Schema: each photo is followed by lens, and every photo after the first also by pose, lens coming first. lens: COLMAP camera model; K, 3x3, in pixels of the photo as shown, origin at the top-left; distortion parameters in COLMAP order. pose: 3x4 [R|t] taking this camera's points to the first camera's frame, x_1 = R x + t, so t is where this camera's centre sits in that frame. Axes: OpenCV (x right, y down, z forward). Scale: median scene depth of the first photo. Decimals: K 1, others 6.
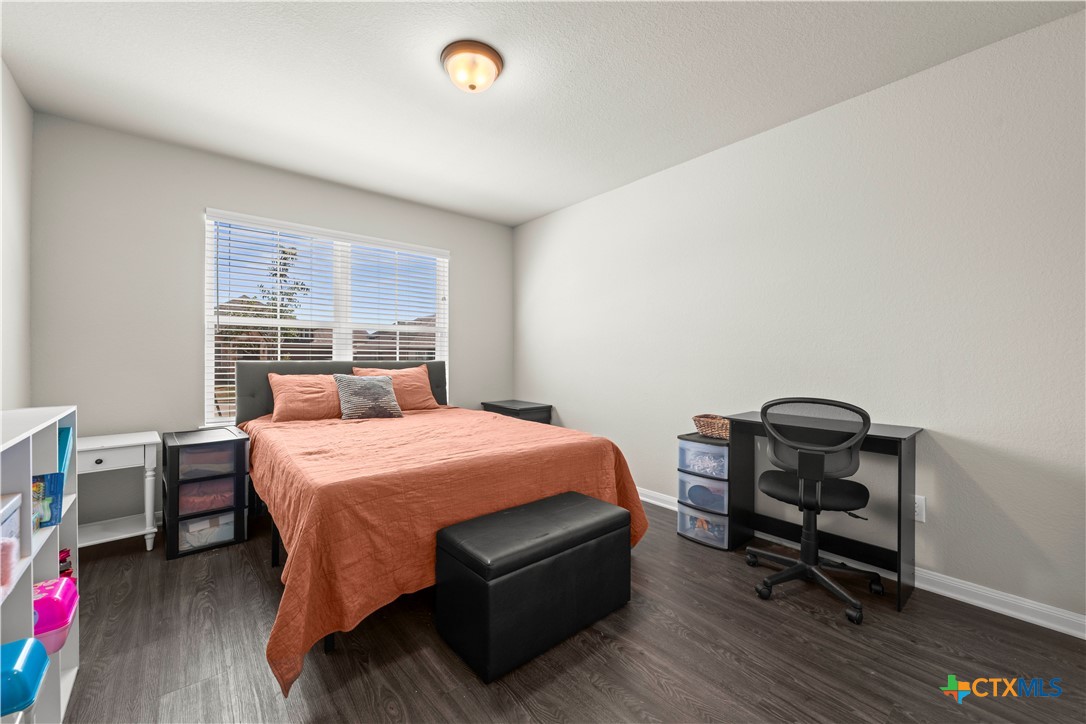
lens RADIAL K [[430.6, 0, 539.8], [0, 430.6, 358.6], [0, 0, 1]] dist [0.000504, -0.000511]
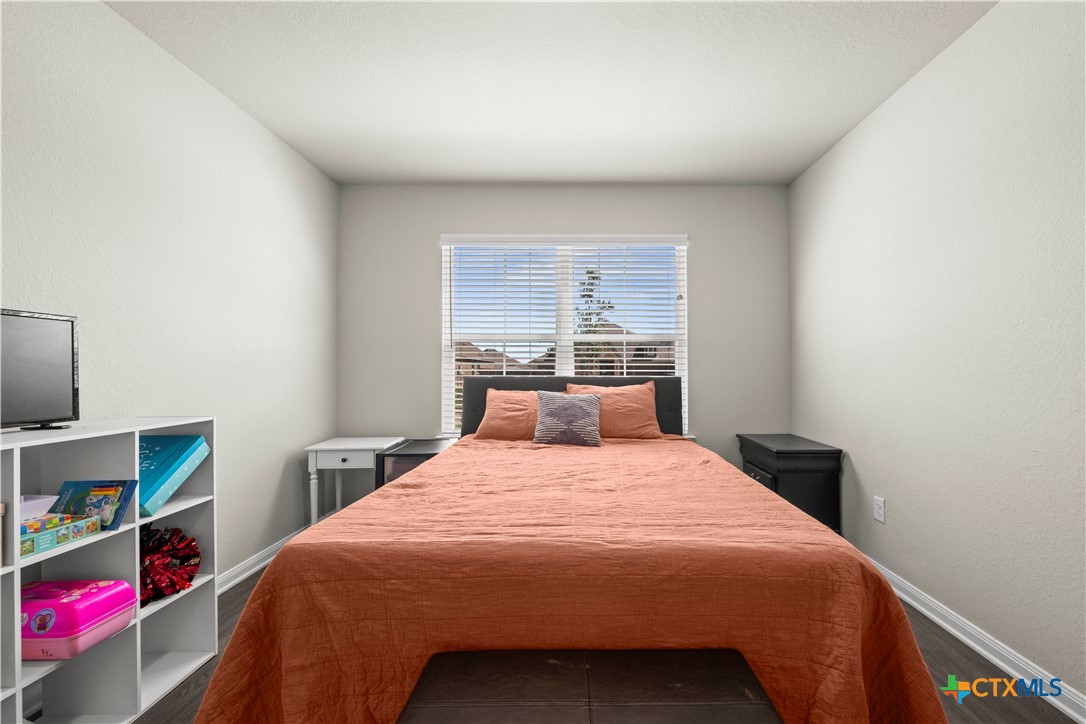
lens RADIAL K [[430.6, 0, 583.1], [0, 430.6, 372.3], [0, 0, 1]] dist [0.000504, -0.000511]
pose [[0.767520, -0.000917, -0.641025, 0.163700], [-0.000660, 0.999997, -0.002220, -0.001231], [0.641025, 0.002127, 0.767517, 0.336039]]
